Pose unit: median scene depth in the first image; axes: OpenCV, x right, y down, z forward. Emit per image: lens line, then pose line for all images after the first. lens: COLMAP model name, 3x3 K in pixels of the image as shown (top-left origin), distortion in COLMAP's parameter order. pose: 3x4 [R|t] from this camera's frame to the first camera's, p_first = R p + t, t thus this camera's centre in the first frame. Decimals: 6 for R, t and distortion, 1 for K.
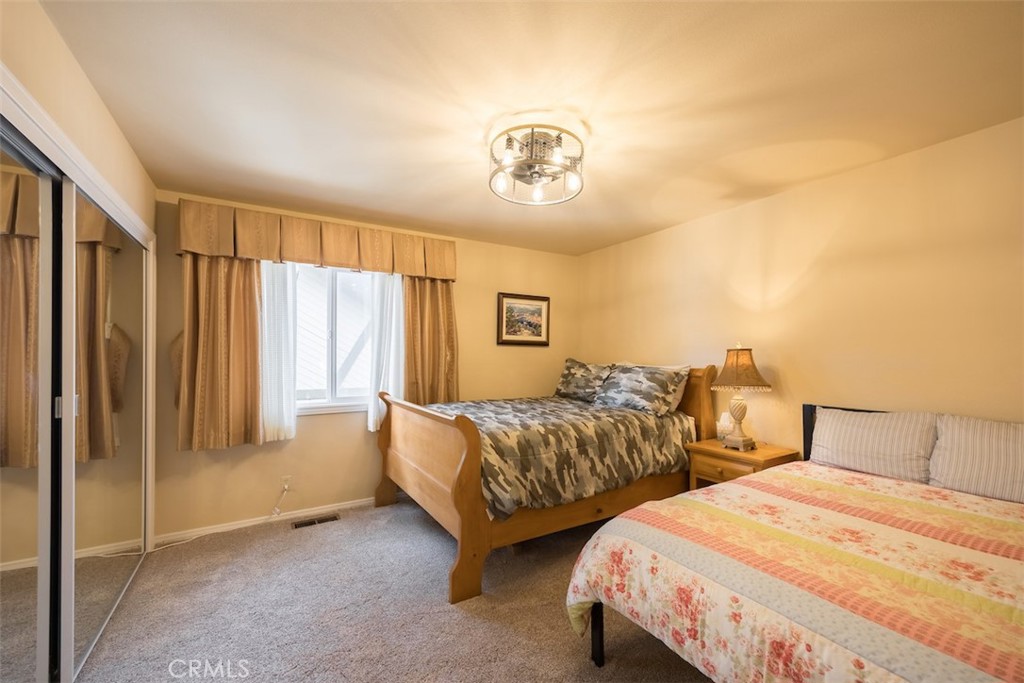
lens RADIAL K [[405.8, 0, 511.4], [0, 405.8, 361.8], [0, 0, 1]] dist [-0.000040, -0.000036]
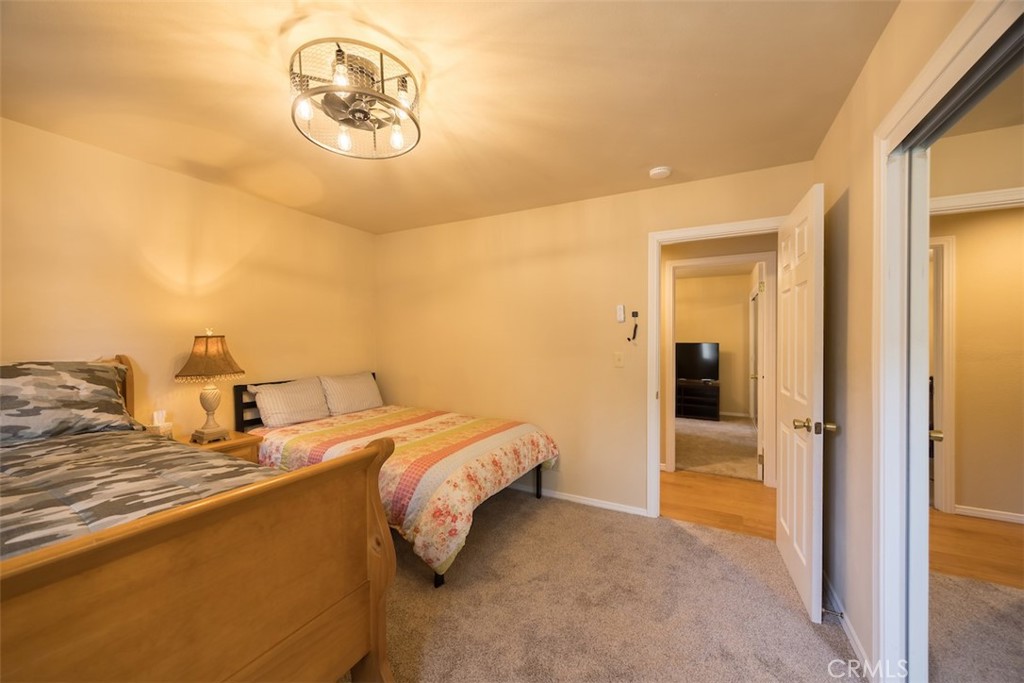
lens RADIAL K [[391.0, 0, 512.0], [0, 391.0, 341.5], [0, 0, 1]] dist [-0.001315, -0.000183]
pose [[-0.512595, -0.003802, 0.858622, -0.585679], [0.003397, 0.999973, 0.006456, -0.022112], [-0.858624, 0.006226, -0.512568, 0.867434]]
